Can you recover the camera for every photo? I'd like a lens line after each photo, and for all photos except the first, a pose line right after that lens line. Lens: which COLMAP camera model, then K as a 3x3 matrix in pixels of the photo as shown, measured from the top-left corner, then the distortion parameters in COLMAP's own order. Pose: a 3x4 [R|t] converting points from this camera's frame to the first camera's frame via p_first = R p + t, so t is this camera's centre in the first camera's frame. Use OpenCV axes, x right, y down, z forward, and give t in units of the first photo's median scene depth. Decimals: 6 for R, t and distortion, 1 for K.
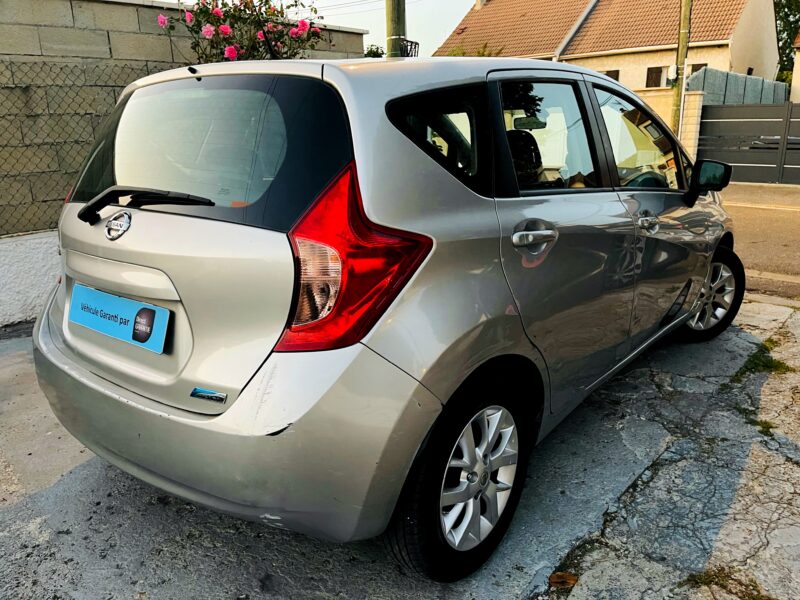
lens RADIAL K [[582.8, 0, 397.0], [0, 582.8, 299.7], [0, 0, 1]] dist [0.000667, -0.000012]
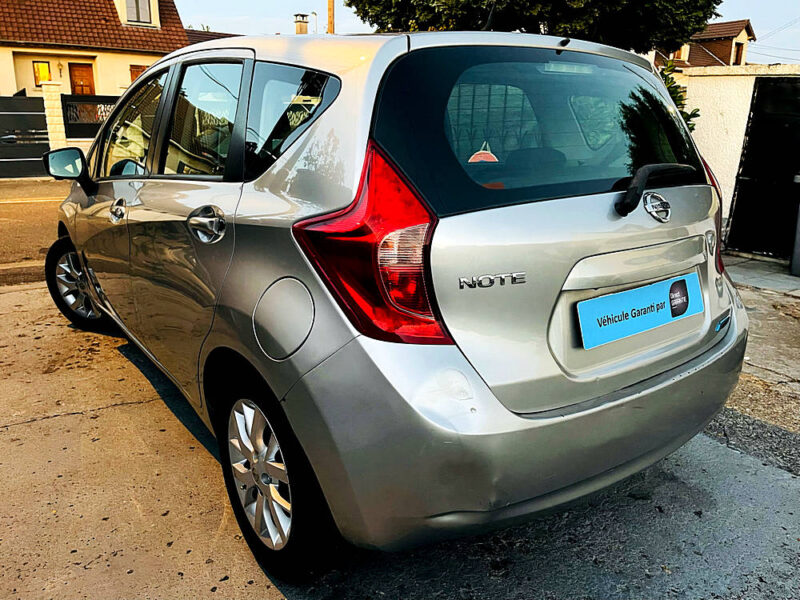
lens RADIAL K [[582.8, 0, 397.1], [0, 582.8, 299.8], [0, 0, 1]] dist [0.000667, -0.000012]
pose [[0.276622, -0.244124, 0.929454, -1.374378], [0.236433, 0.954754, 0.180402, -0.231369], [-0.931440, 0.169850, 0.321825, 1.011942]]
